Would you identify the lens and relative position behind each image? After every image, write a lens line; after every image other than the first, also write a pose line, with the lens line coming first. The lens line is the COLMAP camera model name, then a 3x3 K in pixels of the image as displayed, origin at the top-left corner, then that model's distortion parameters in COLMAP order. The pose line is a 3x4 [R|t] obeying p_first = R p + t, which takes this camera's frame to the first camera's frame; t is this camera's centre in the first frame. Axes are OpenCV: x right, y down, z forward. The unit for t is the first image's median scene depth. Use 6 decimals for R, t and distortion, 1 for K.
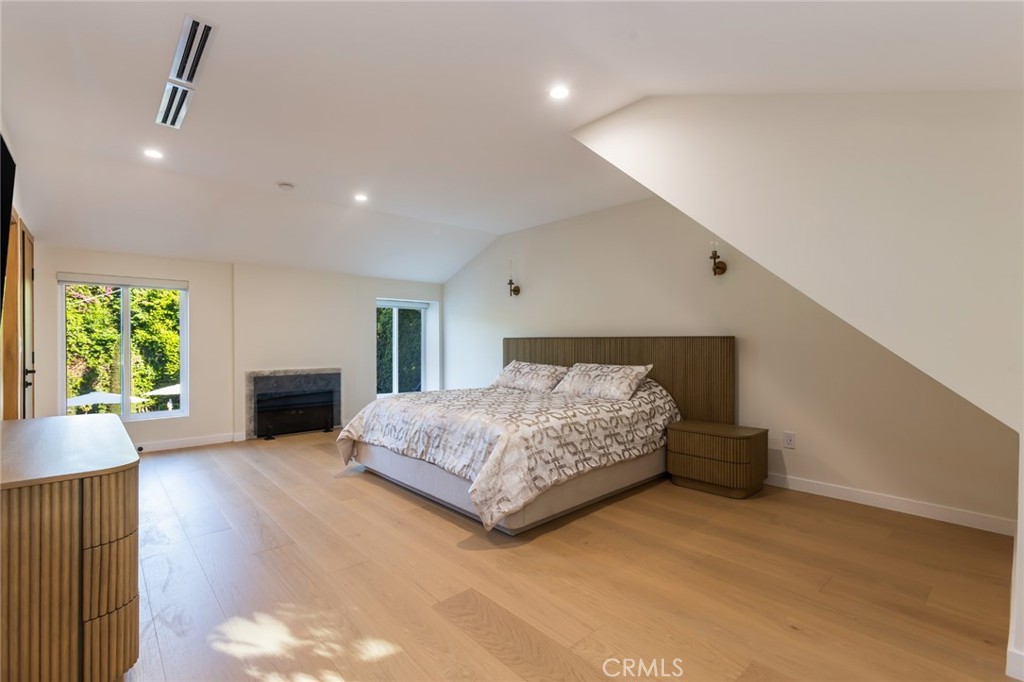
lens RADIAL K [[465.6, 0, 504.4], [0, 465.6, 343.9], [0, 0, 1]] dist [-0.004518, 0.006098]
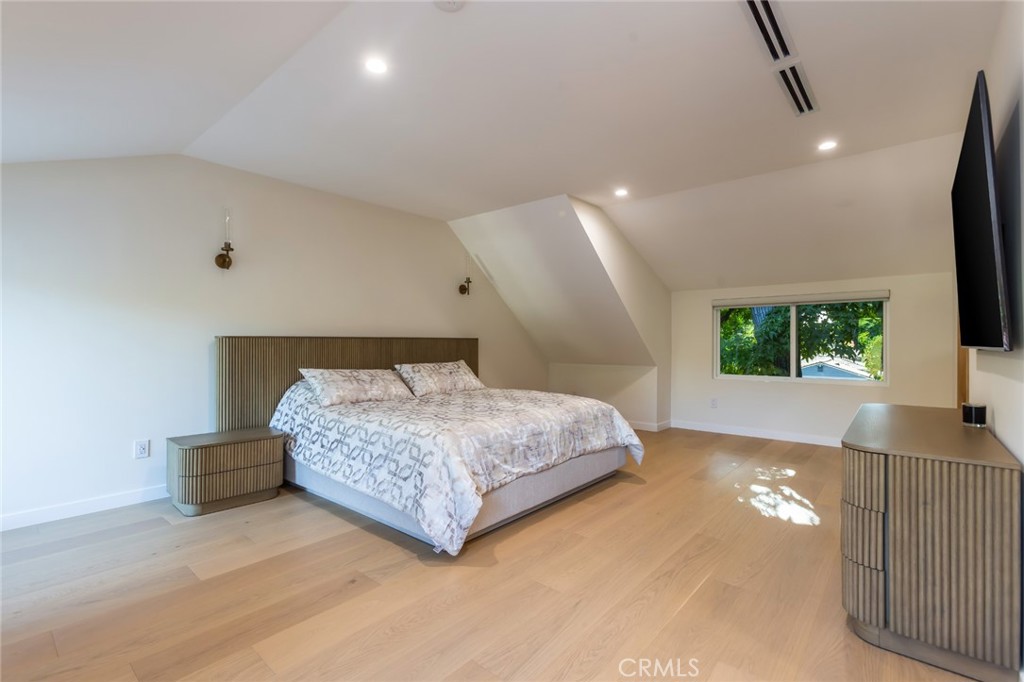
lens RADIAL K [[465.6, 0, 510.9], [0, 465.6, 340.1], [0, 0, 1]] dist [-0.004518, 0.006098]
pose [[-0.137090, 0.003283, 0.990553, -1.153920], [0.004717, 0.999985, -0.002661, -0.007203], [-0.990547, 0.004307, -0.137103, 1.257374]]
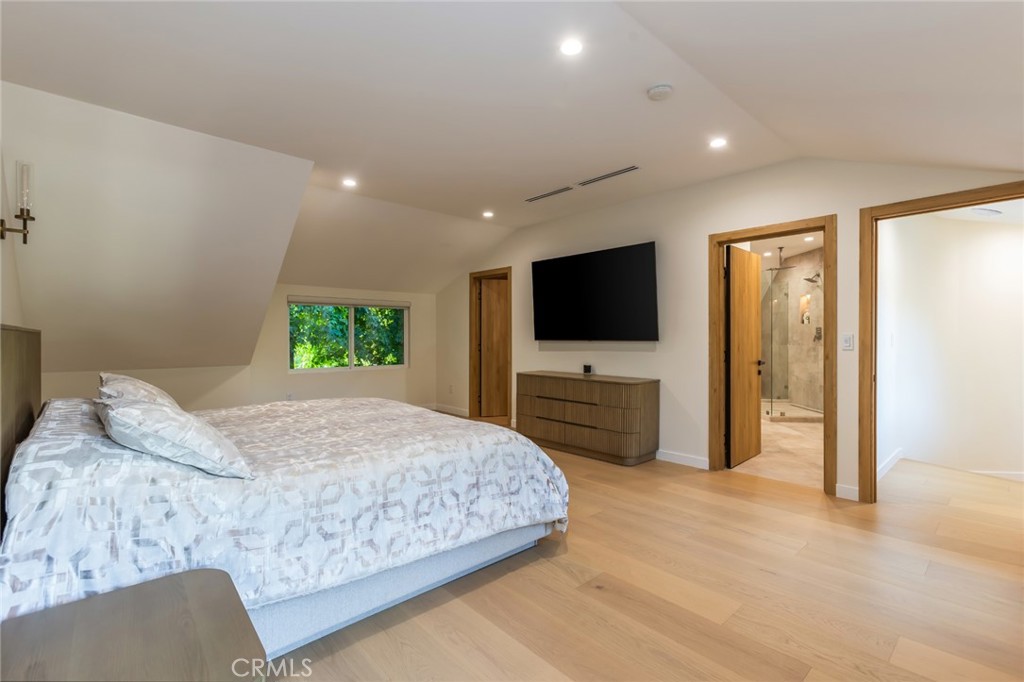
lens RADIAL K [[465.6, 0, 513.1], [0, 465.6, 336.1], [0, 0, 1]] dist [-0.004518, 0.006098]
pose [[-0.999719, -0.001726, -0.023650, -0.318127], [-0.001833, 0.999988, 0.004489, -0.014703], [0.023642, 0.004531, -0.999710, 2.039144]]
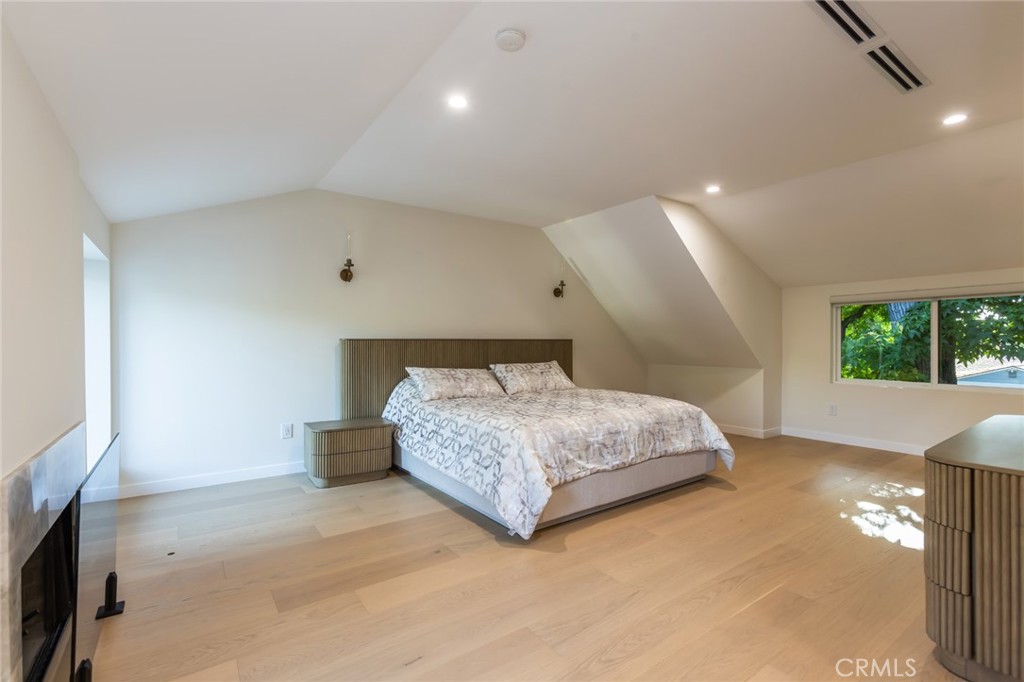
lens RADIAL K [[465.6, 0, 510.8], [0, 465.6, 341.4], [0, 0, 1]] dist [-0.004518, 0.006098]
pose [[0.103254, 0.000481, 0.994655, -1.217579], [0.006854, 0.999976, -0.001195, -0.011561], [-0.994631, 0.006941, 0.103249, 1.188635]]
